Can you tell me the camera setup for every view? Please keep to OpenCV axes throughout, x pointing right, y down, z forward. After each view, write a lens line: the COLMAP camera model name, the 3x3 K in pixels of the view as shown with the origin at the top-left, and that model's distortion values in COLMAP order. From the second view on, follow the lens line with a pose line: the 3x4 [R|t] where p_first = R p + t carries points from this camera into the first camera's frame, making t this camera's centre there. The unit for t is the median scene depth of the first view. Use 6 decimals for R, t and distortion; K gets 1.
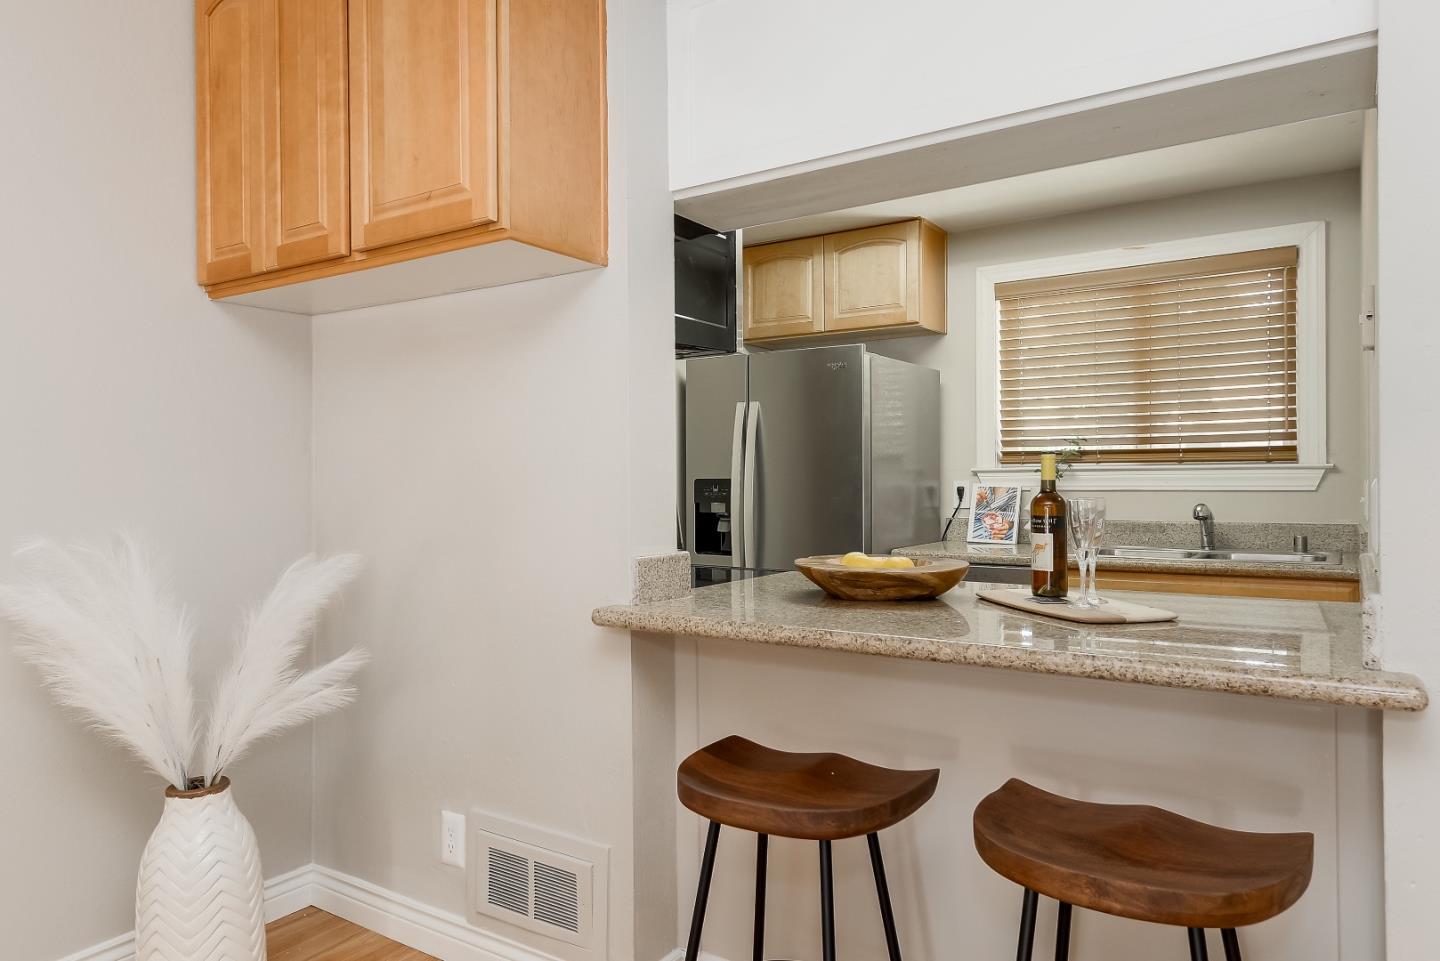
lens RADIAL K [[1009.5, 0, 674.9], [0, 1009.5, 480.3], [0, 0, 1]] dist [0.038037, 0.003122]
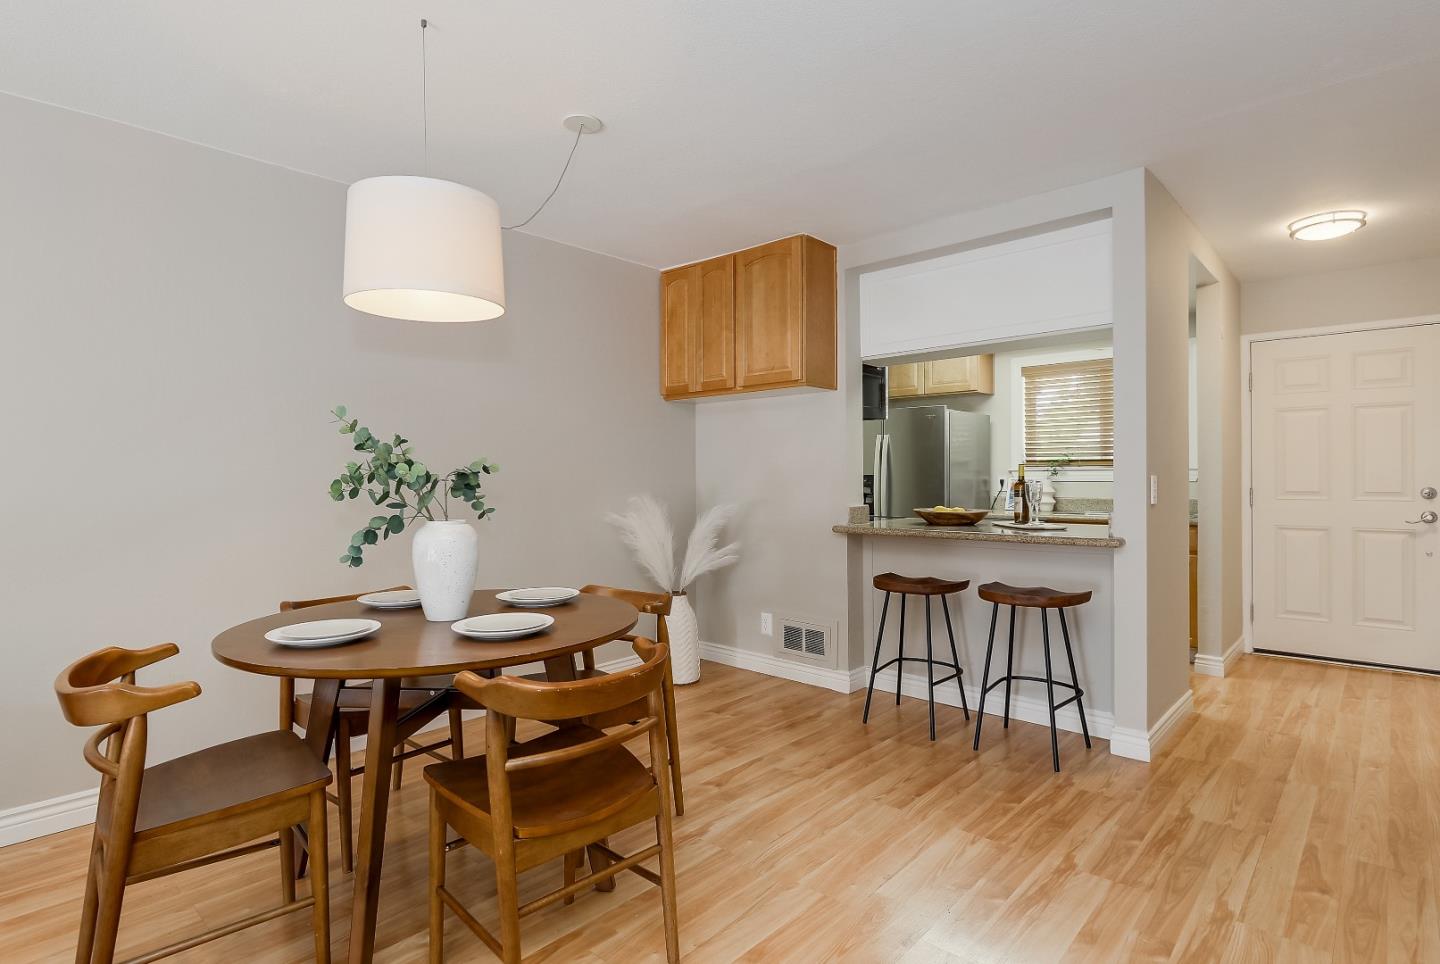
lens RADIAL K [[696.4, 0, 713.0], [0, 696.4, 478.6], [0, 0, 1]] dist [0.005211, -0.001767]
pose [[0.989752, 0.001351, -0.142789, -0.110763], [-0.000829, 0.999993, 0.003719, 0.001773], [0.142793, -0.003563, 0.989746, -0.671224]]
